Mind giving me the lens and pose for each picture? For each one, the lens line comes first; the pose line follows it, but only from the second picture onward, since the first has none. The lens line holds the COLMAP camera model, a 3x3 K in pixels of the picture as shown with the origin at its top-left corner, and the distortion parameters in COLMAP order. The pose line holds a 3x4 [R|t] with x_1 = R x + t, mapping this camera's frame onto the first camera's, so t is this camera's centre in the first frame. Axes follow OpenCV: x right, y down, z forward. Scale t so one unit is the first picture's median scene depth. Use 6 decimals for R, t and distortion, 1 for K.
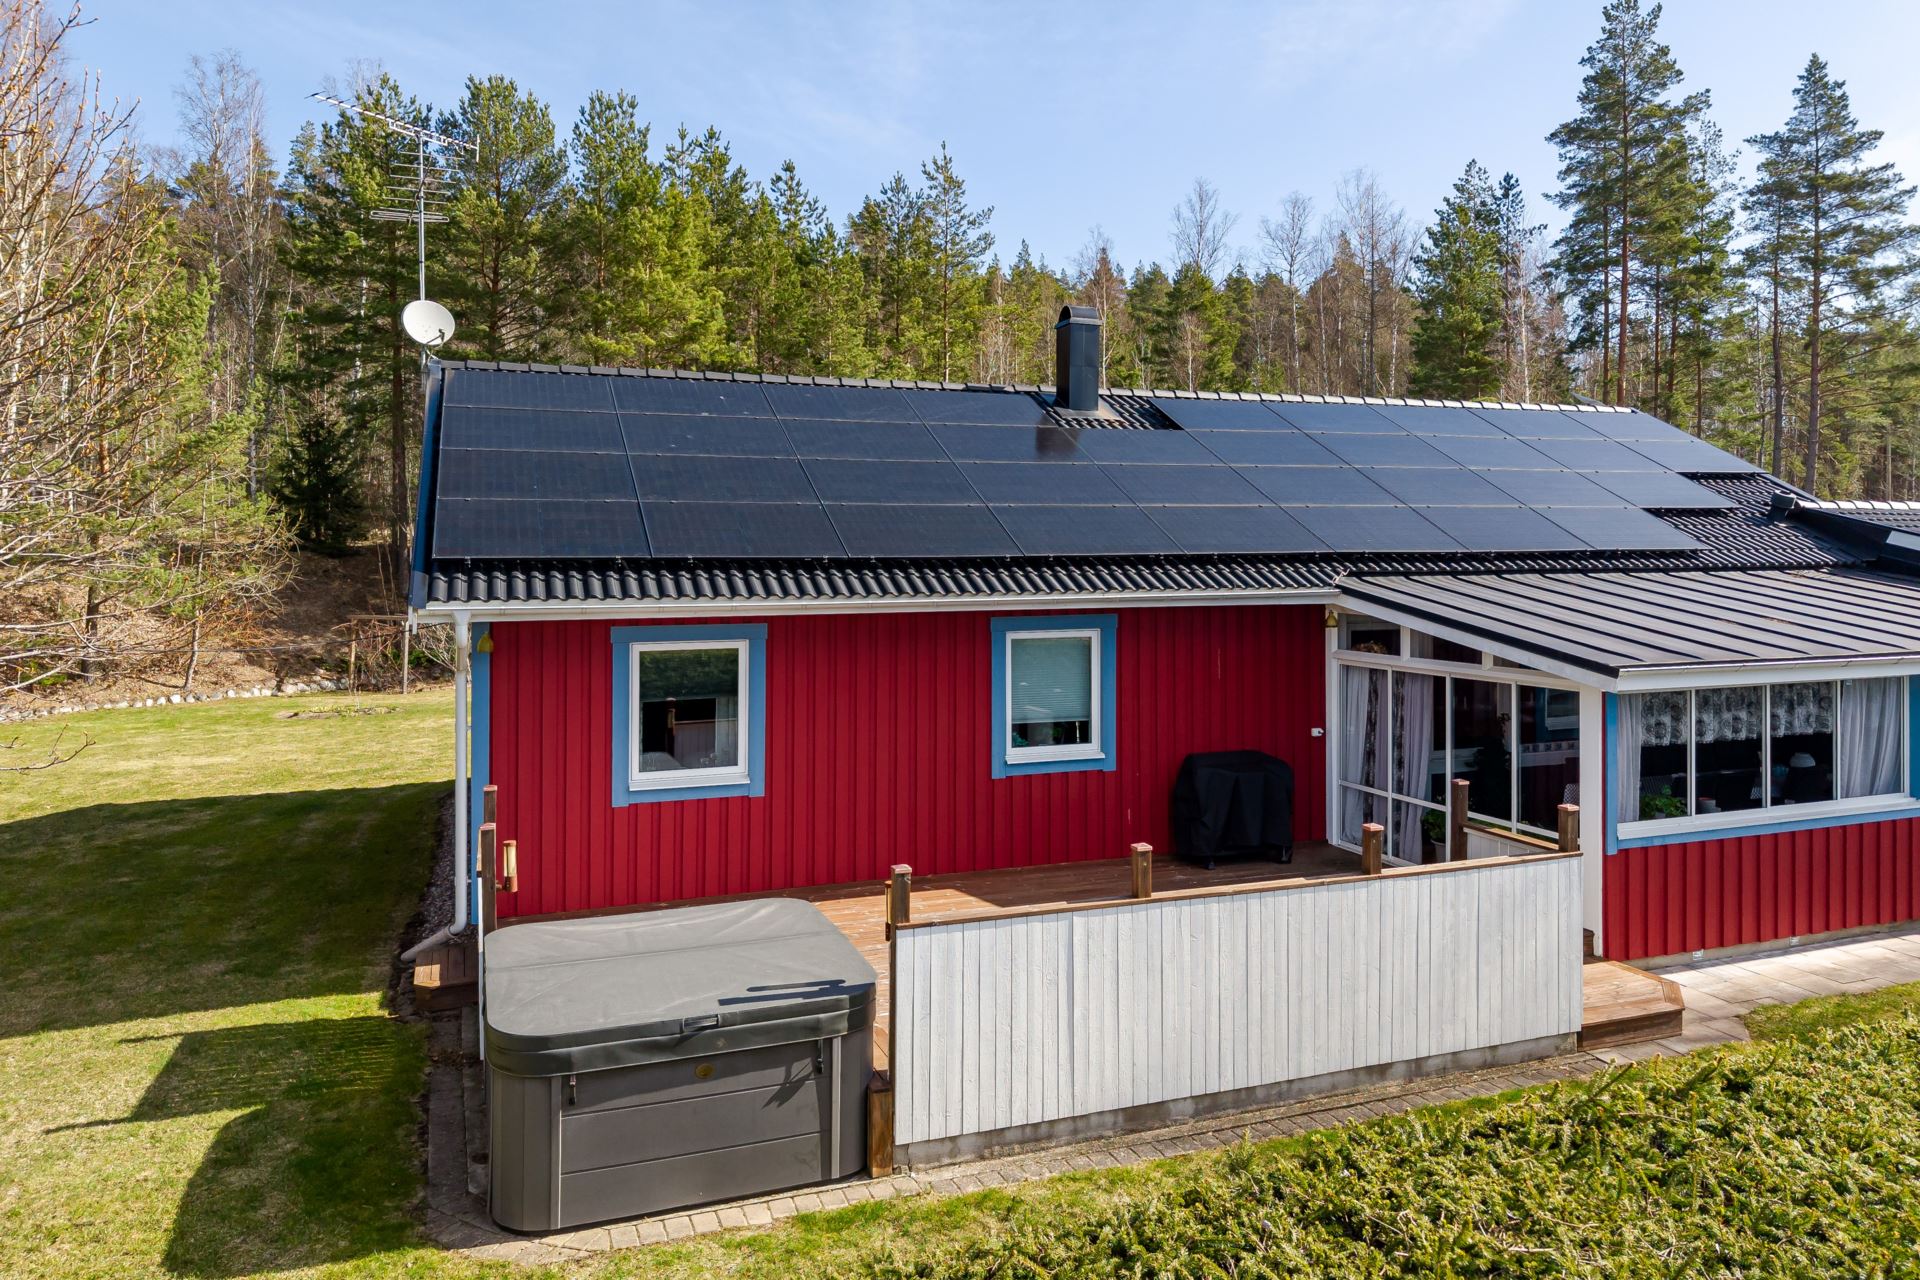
lens RADIAL K [[1336.1, 0, 969.2], [0, 1336.1, 628.9], [0, 0, 1]] dist [-0.029416, -0.008493]
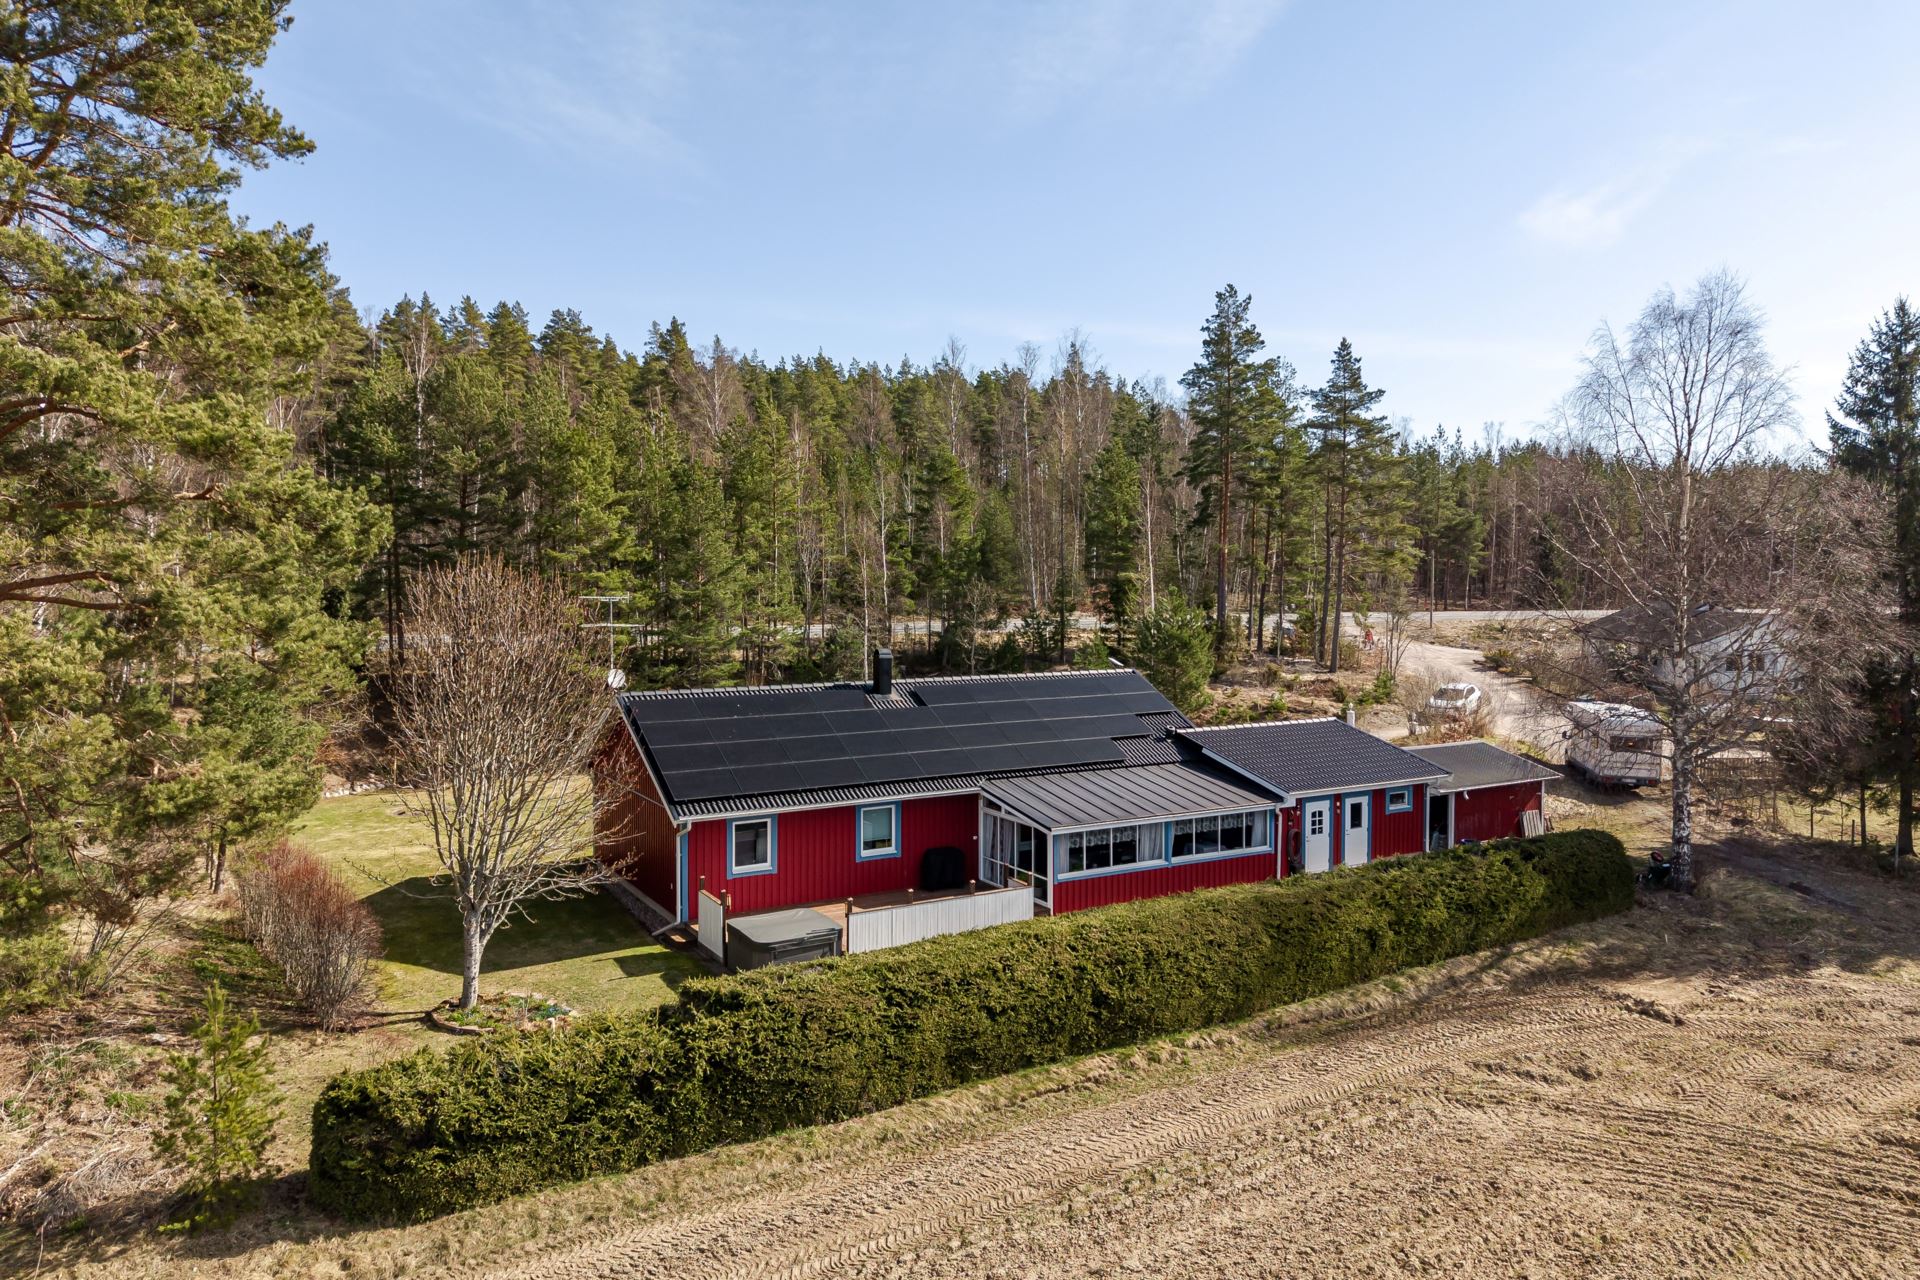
lens RADIAL K [[1336.1, 0, 962.3], [0, 1336.1, 654.1], [0, 0, 1]] dist [-0.029416, -0.008493]
pose [[0.985766, -0.010330, 0.167804, -0.226625], [0.008093, 0.999869, 0.014008, -0.355680], [-0.167926, -0.012451, 0.985721, -1.758930]]
